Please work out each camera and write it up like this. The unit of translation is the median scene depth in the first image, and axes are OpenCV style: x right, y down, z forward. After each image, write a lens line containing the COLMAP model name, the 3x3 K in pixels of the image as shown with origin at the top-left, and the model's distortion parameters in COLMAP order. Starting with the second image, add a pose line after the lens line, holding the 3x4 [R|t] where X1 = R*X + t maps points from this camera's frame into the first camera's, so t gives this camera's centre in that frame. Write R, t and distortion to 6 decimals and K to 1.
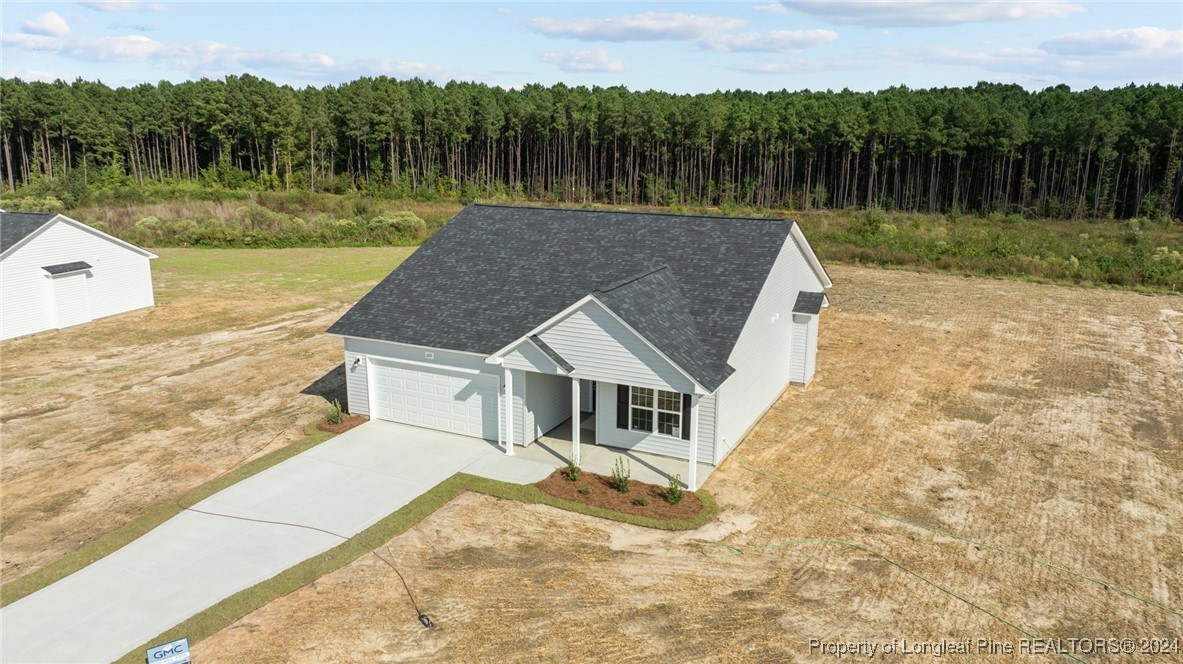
lens RADIAL K [[833.1, 0, 593.7], [0, 833.1, 334.5], [0, 0, 1]] dist [-0.028017, 0.008578]
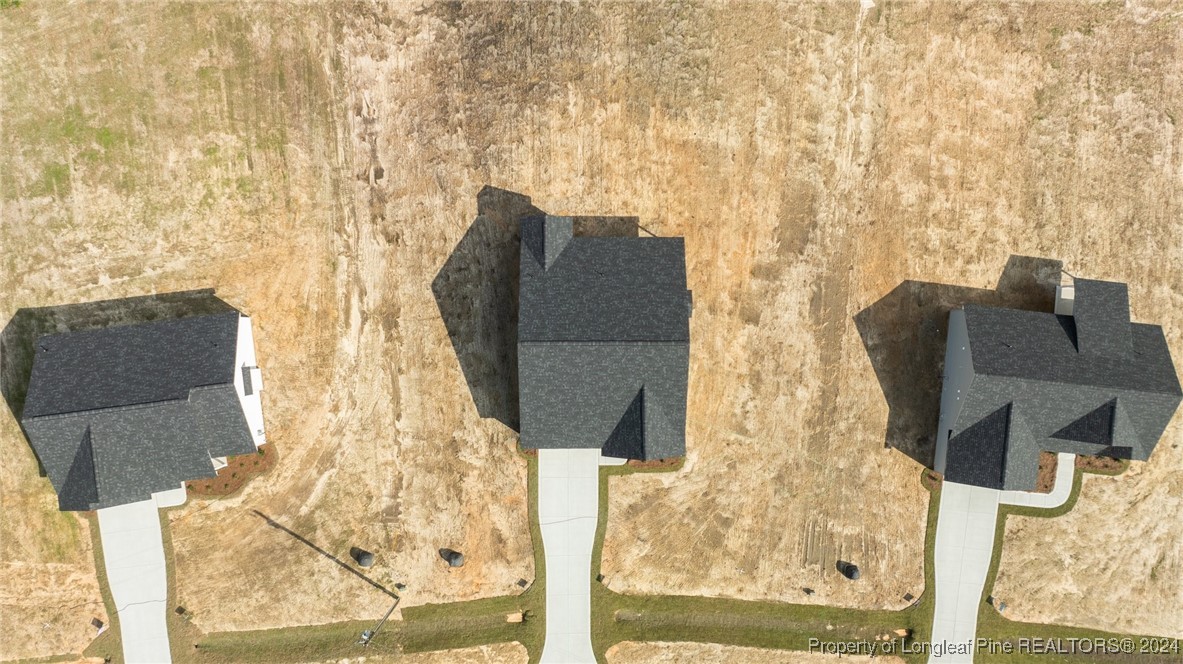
lens RADIAL K [[835.6, 0, 594.4], [0, 835.6, 330.9], [0, 0, 1]] dist [-0.038428, 0.035936]
pose [[0.901187, -0.433276, 0.011613, -0.002604], [0.088934, 0.211067, 0.973417, -2.361866], [-0.424209, -0.876198, 0.228744, 0.619153]]
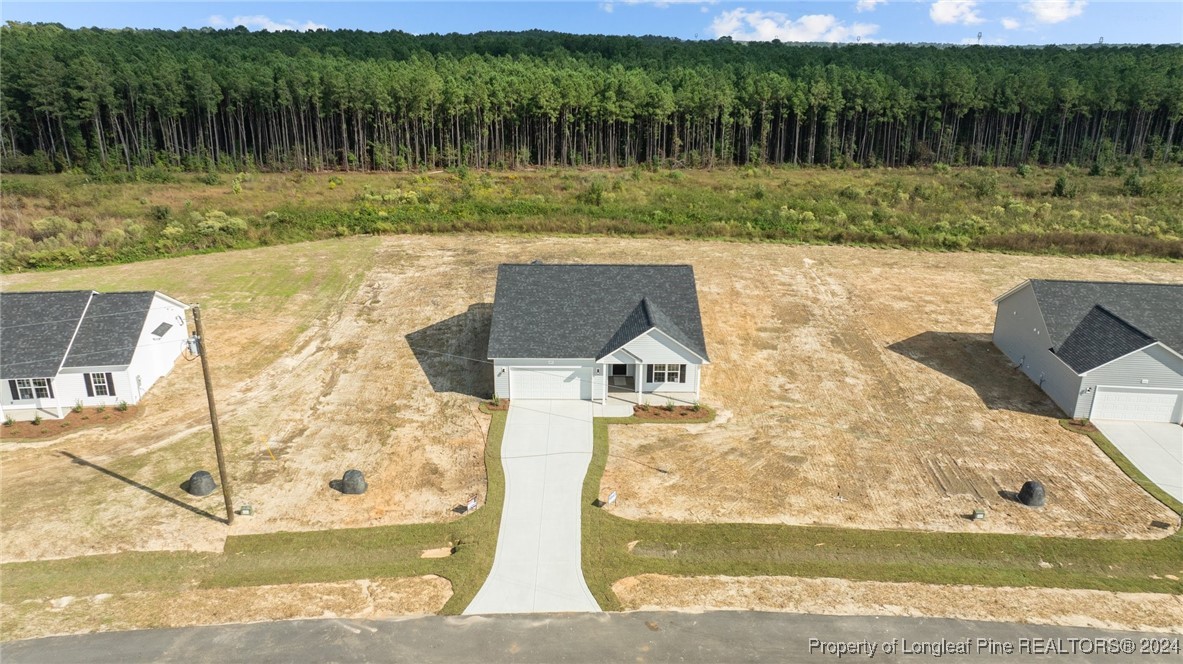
lens RADIAL K [[833.1, 0, 593.7], [0, 833.1, 334.5], [0, 0, 1]] dist [-0.028017, 0.008578]
pose [[0.895747, -0.145864, 0.419954, -0.837309], [0.099279, 0.986418, 0.130859, -0.258616], [-0.433338, -0.075524, 0.898061, -0.713250]]
